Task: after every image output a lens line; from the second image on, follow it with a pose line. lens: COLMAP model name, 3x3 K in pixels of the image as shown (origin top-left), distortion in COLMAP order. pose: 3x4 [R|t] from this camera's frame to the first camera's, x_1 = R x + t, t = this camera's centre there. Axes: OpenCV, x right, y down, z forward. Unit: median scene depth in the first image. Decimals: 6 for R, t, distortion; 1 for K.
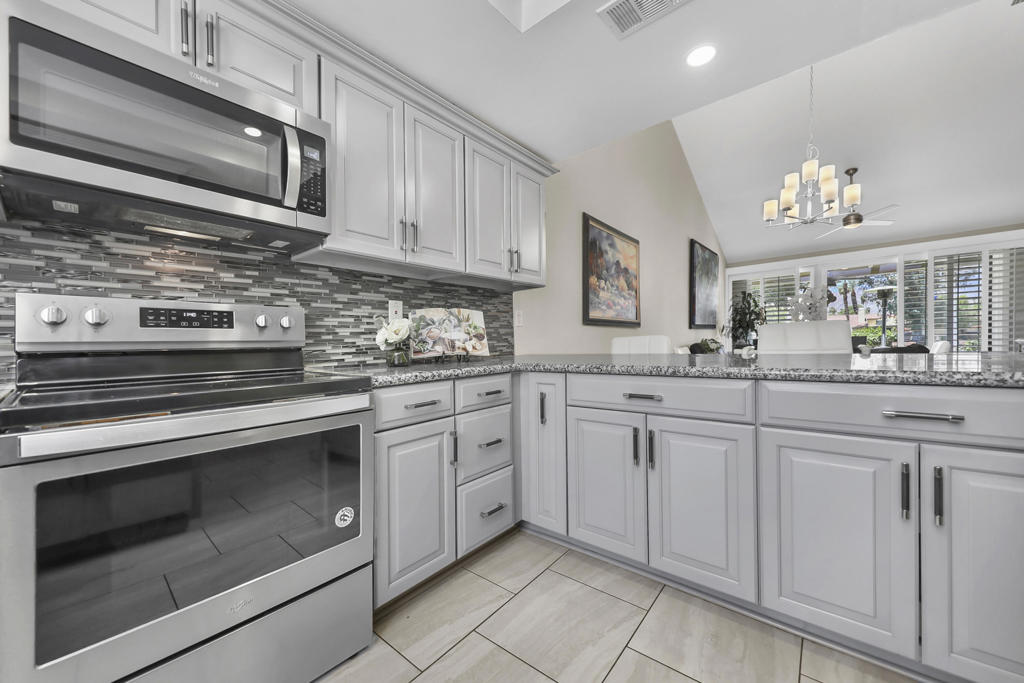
lens RADIAL K [[380.6, 0, 507.2], [0, 380.6, 352.1], [0, 0, 1]] dist [-0.000371, -0.000197]
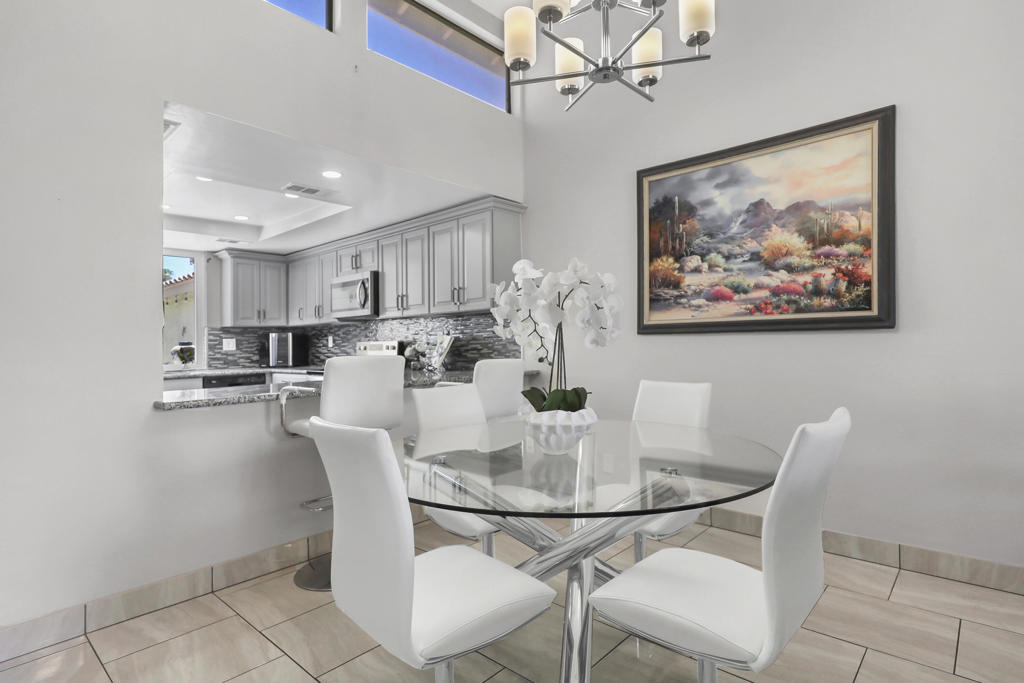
lens RADIAL K [[516.9, 0, 531.4], [0, 516.9, 335.3], [0, 0, 1]] dist [0.012770, 0.000154]
pose [[-0.014423, 0.011077, -0.999835, 2.070527], [0.001289, 0.999938, 0.011060, -0.148522], [0.999895, -0.001130, -0.014436, 1.490552]]
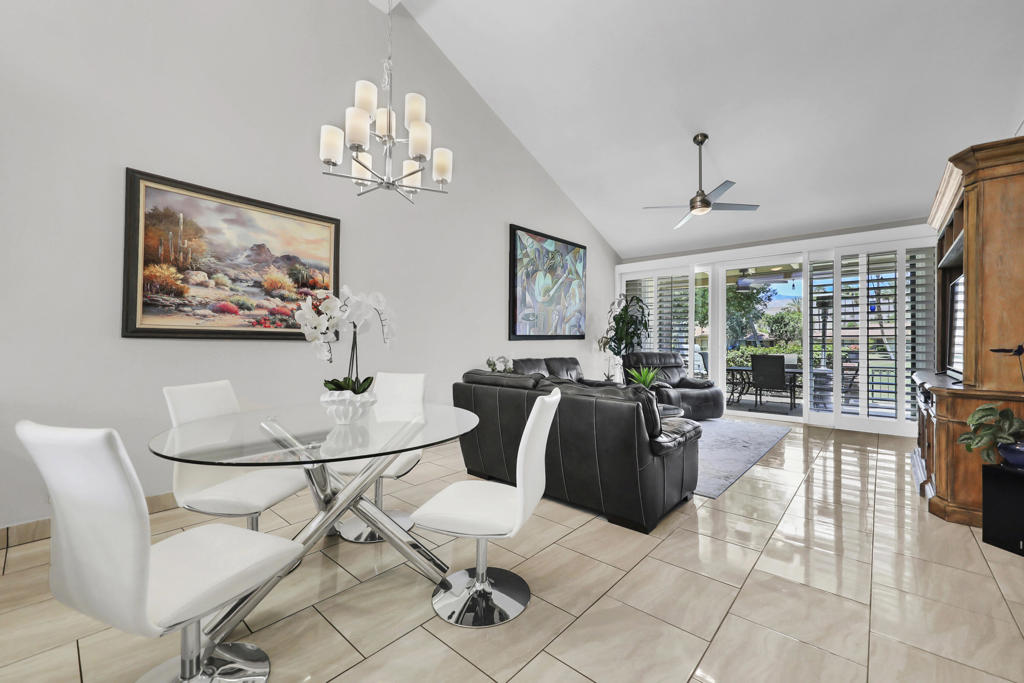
lens RADIAL K [[411.7, 0, 512.8], [0, 411.7, 344.2], [0, 0, 1]] dist [0.000442, 0.000092]
pose [[0.999290, 0.031762, -0.020258, 1.621313], [-0.032128, 0.999322, -0.018005, -0.126709], [0.019673, 0.018643, 0.999633, 0.548175]]
